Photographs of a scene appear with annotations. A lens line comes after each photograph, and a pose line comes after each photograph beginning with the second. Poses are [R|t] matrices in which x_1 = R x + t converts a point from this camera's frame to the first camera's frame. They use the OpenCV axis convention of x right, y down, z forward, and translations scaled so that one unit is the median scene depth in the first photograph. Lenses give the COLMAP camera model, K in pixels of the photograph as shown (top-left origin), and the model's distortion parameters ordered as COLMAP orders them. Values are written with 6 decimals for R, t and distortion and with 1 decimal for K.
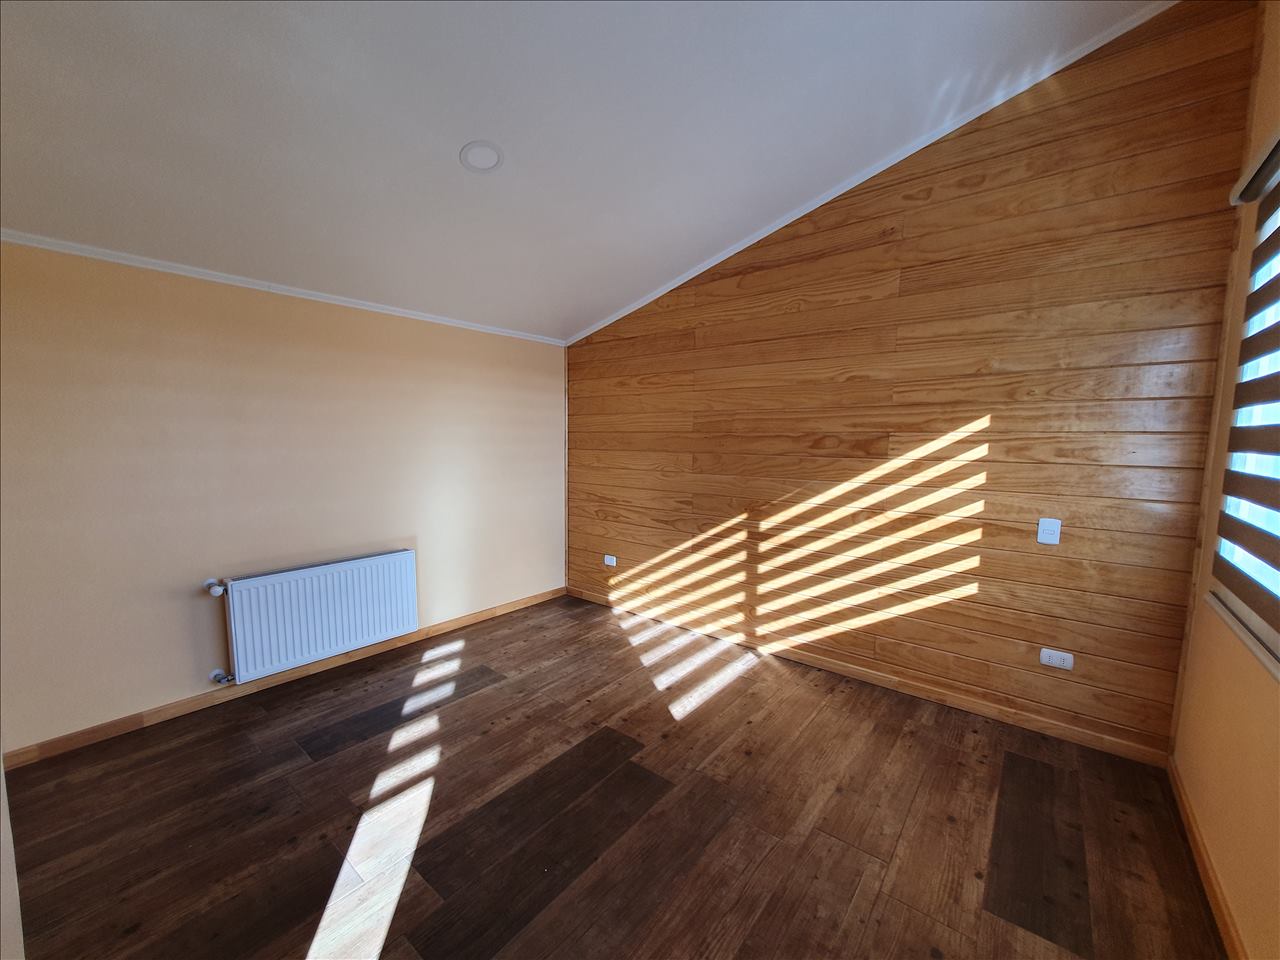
lens RADIAL K [[504.4, 0, 639.8], [0, 504.4, 486.7], [0, 0, 1]] dist [0.001463, -0.001268]
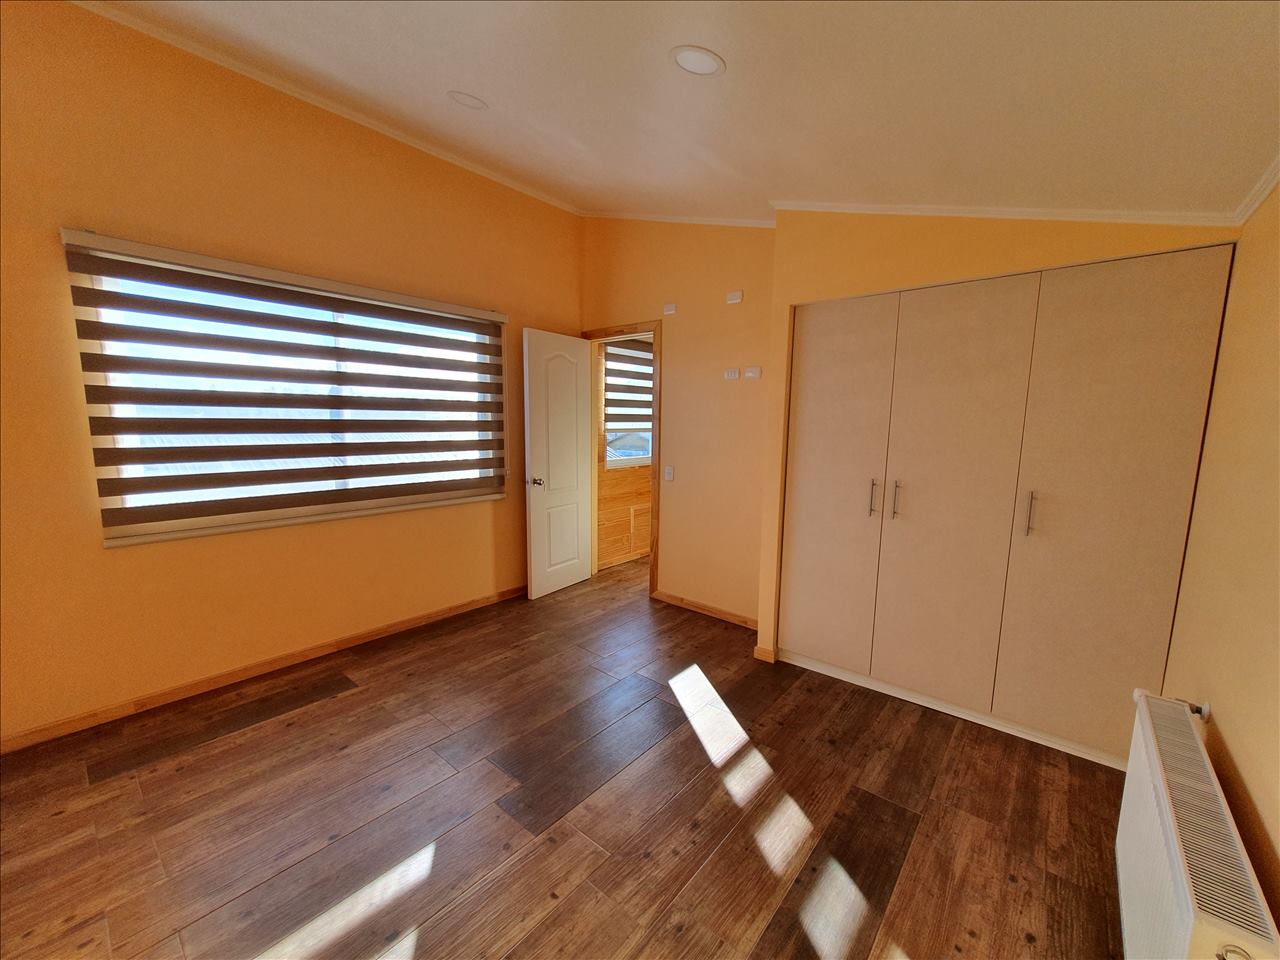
lens RADIAL K [[504.4, 0, 640.5], [0, 504.4, 484.8], [0, 0, 1]] dist [0.001463, -0.001268]
pose [[-0.999491, -0.024306, 0.020686, -0.238737], [-0.019014, 0.974003, 0.225736, -0.202360], [-0.025635, 0.225227, -0.973969, 1.728080]]
